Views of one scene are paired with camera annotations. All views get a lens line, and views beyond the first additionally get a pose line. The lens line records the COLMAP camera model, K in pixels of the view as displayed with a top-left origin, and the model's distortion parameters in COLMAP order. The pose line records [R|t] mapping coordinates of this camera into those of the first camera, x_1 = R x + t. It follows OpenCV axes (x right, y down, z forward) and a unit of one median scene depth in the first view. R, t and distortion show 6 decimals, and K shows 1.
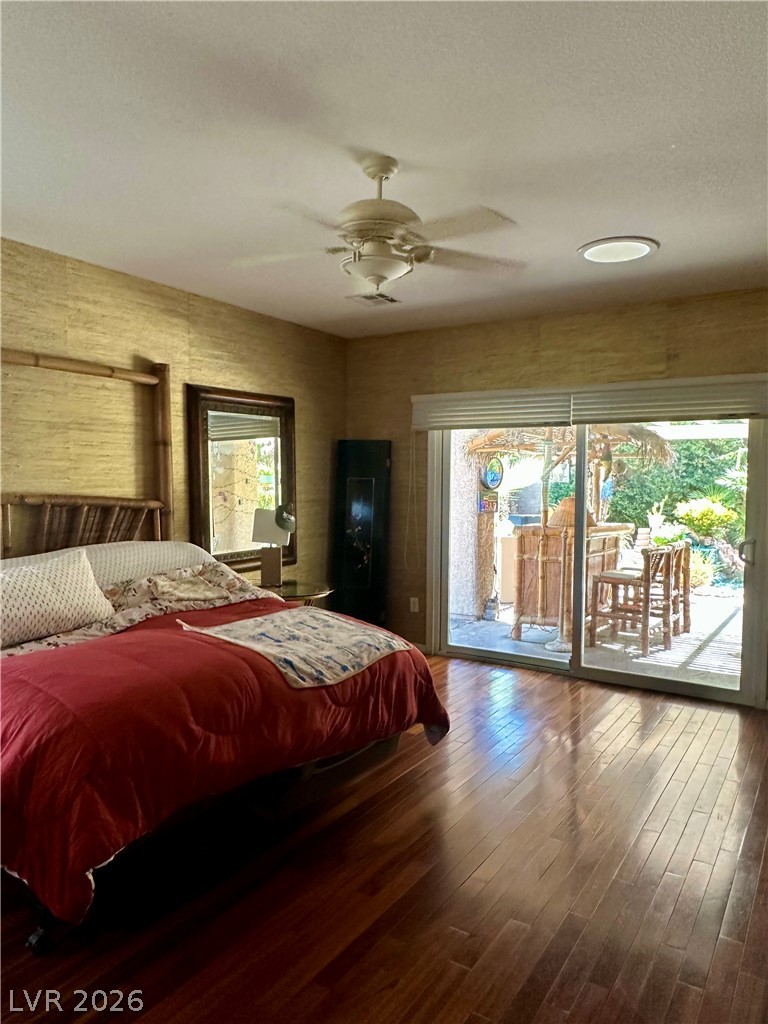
lens RADIAL K [[708.9, 0, 384.7], [0, 708.9, 509.2], [0, 0, 1]] dist [-0.021004, 0.001911]
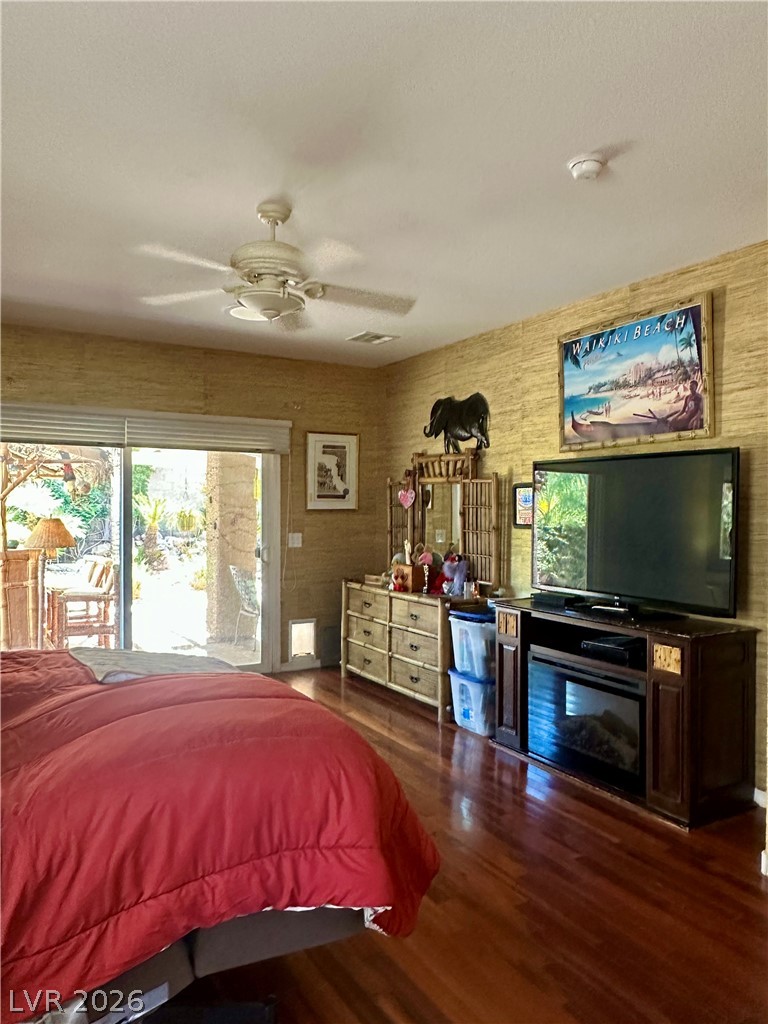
lens RADIAL K [[708.9, 0, 384.7], [0, 708.9, 509.2], [0, 0, 1]] dist [-0.021004, 0.001911]
pose [[0.436675, -0.008495, 0.899579, -0.508289], [0.035287, 0.999348, -0.007692, -0.005497], [-0.898927, 0.035102, 0.436690, 0.204989]]
